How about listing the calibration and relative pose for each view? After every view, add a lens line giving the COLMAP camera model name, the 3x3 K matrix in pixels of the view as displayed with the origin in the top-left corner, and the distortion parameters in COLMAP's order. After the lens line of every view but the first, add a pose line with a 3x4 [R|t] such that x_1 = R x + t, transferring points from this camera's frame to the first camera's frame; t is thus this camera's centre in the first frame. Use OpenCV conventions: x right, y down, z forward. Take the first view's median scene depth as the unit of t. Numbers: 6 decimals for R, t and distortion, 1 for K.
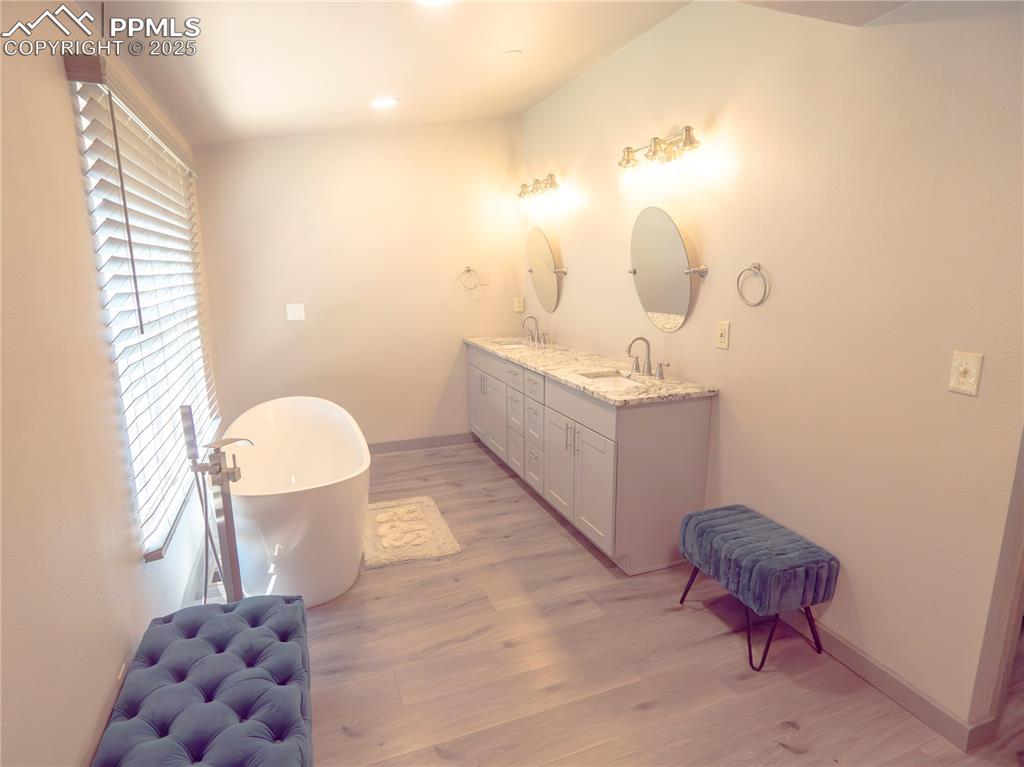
lens RADIAL K [[548.5, 0, 501.5], [0, 548.5, 377.6], [0, 0, 1]] dist [-0.004831, -0.009358]
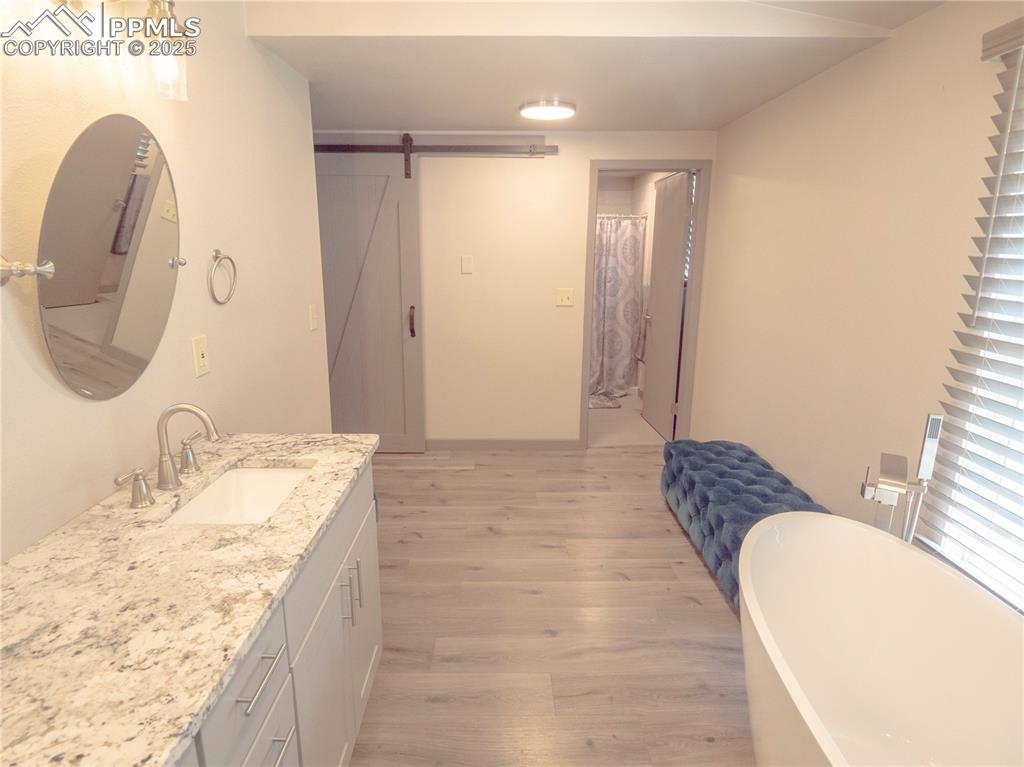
lens RADIAL K [[548.5, 0, 501.5], [0, 548.5, 377.6], [0, 0, 1]] dist [-0.004831, -0.009358]
pose [[-0.936306, -0.068379, 0.344465, -0.195439], [0.082318, 0.910802, 0.404552, -0.320340], [-0.341403, 0.407140, -0.847161, 1.548151]]
